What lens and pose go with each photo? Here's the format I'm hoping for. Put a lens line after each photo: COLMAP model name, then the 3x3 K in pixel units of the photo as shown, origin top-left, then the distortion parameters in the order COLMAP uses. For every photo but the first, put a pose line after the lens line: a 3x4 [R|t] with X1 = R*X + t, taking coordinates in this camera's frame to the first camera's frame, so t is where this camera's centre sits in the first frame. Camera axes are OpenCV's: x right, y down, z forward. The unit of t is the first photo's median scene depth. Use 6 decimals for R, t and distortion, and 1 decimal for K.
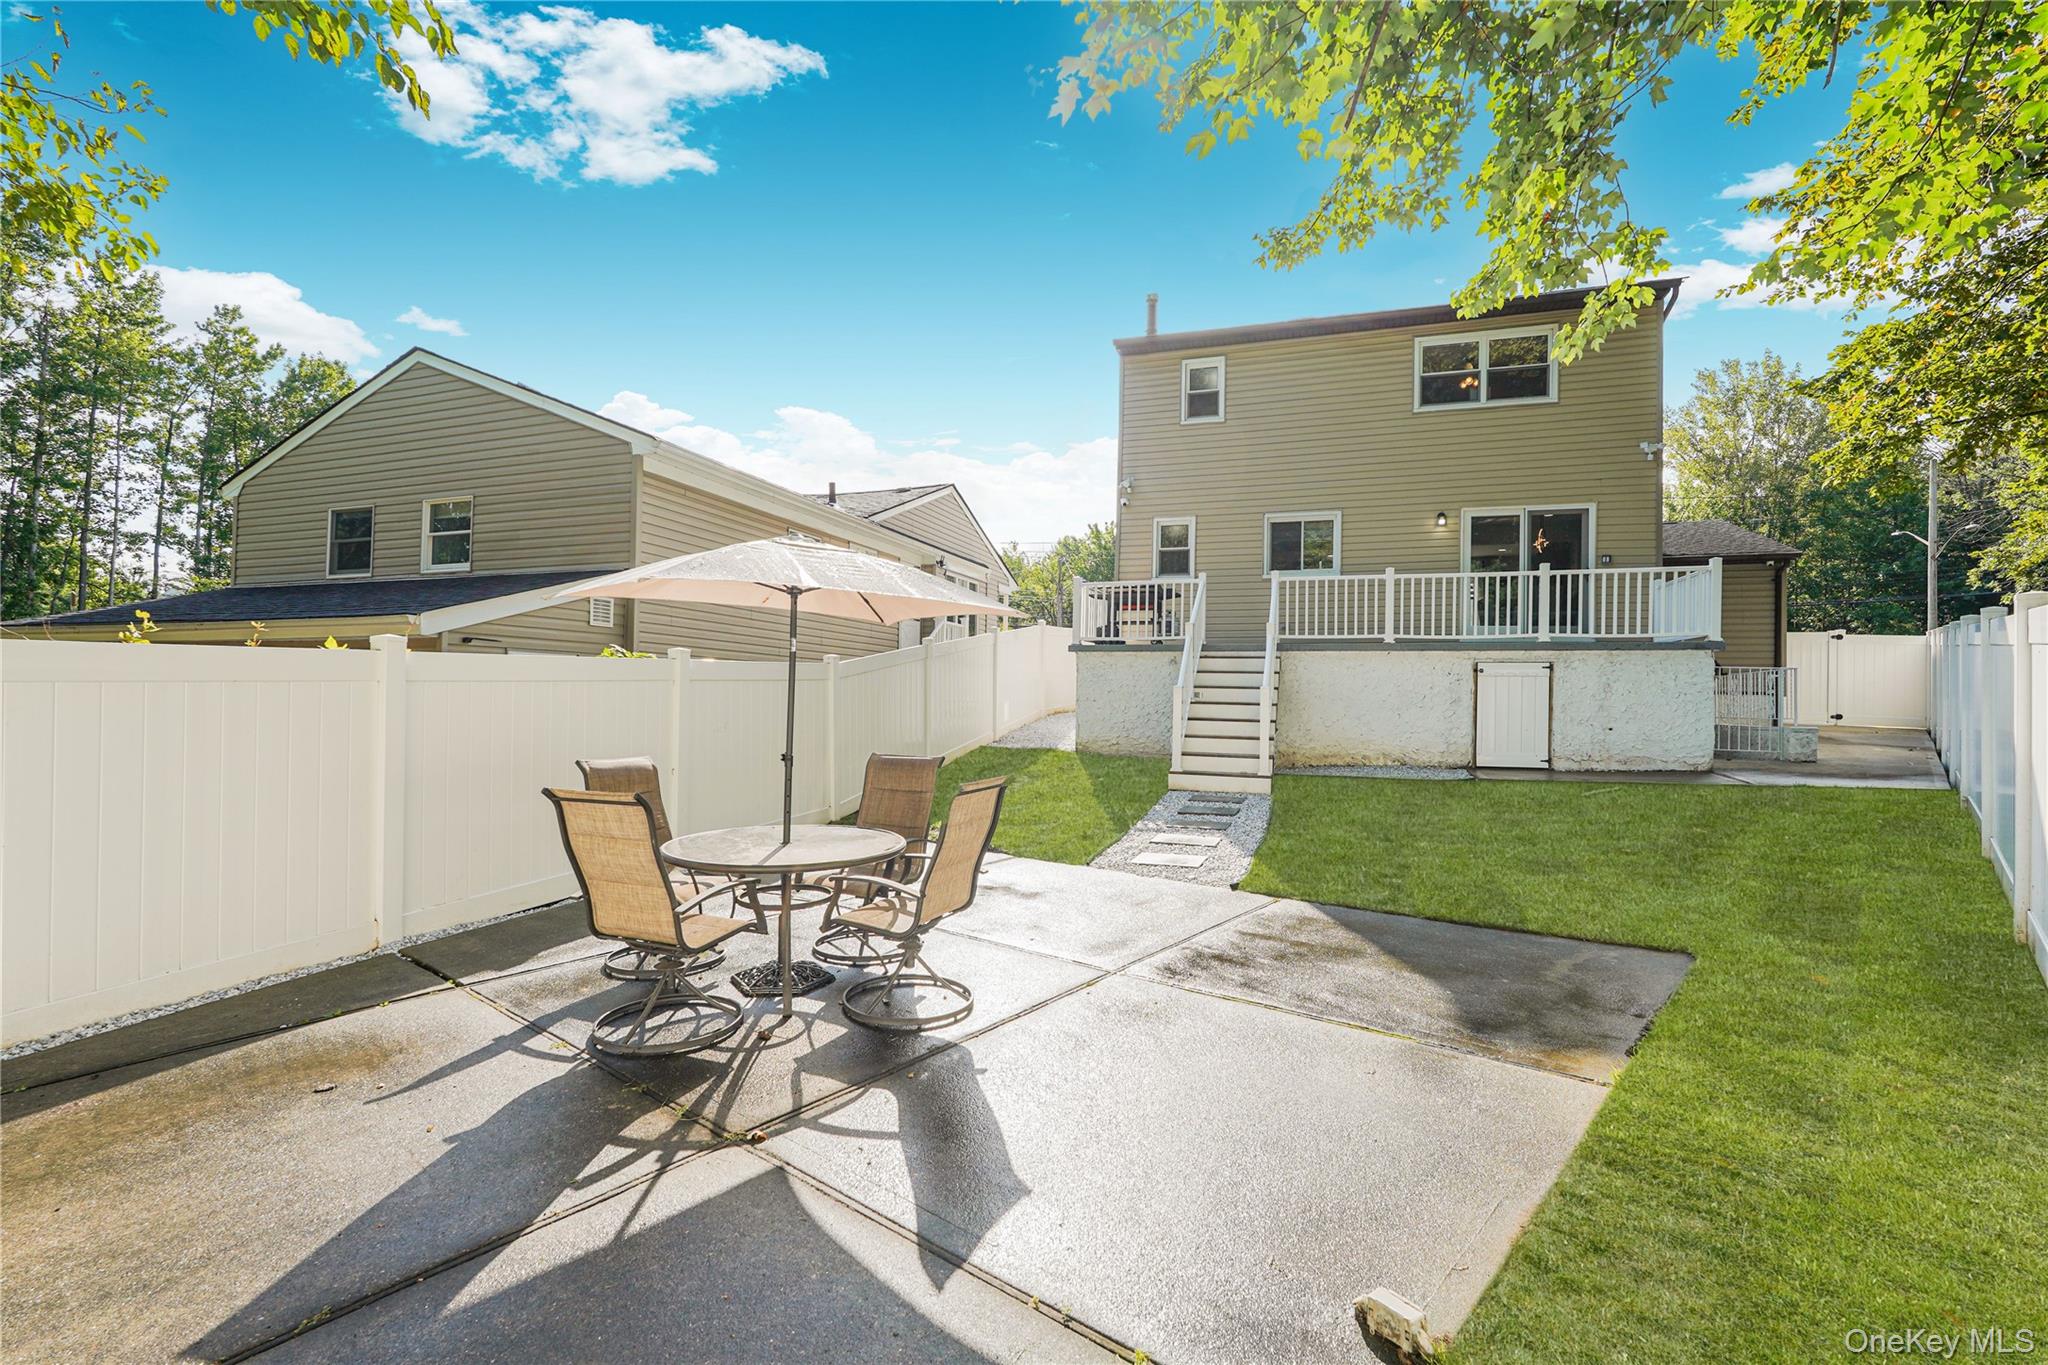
lens RADIAL K [[905.7, 0, 1025.2], [0, 905.7, 680.4], [0, 0, 1]] dist [-0.021161, 0.010415]
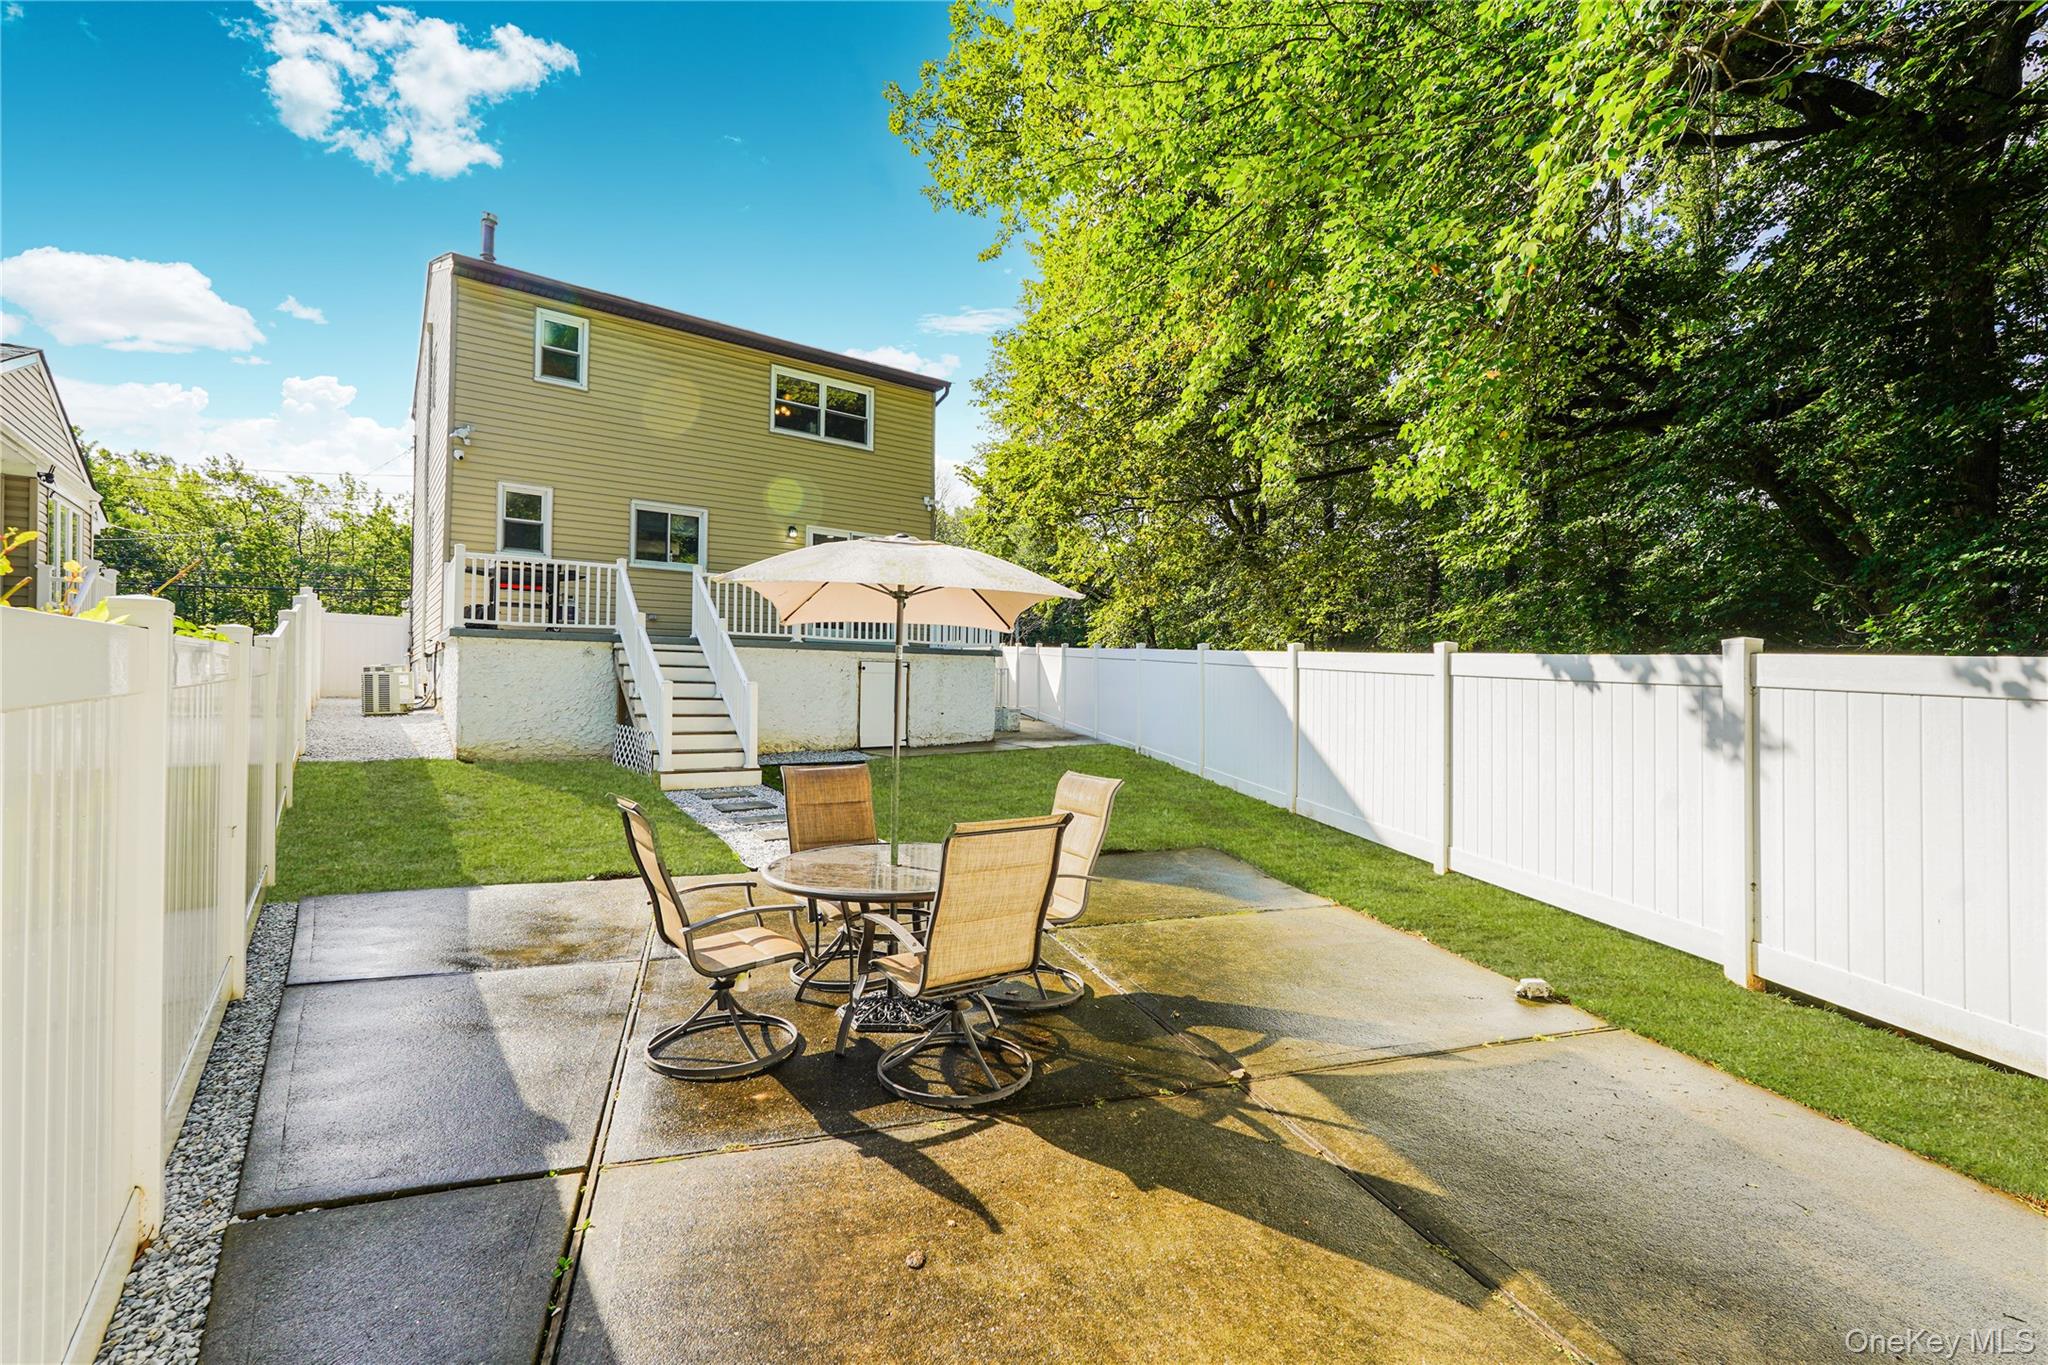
lens RADIAL K [[905.7, 0, 1022.3], [0, 905.7, 687.4], [0, 0, 1]] dist [-0.021161, 0.010415]
pose [[0.550396, -0.004168, 0.834893, -0.337935], [-0.015324, 0.999769, 0.015094, -0.006035], [-0.834763, -0.021102, 0.550205, 0.135207]]
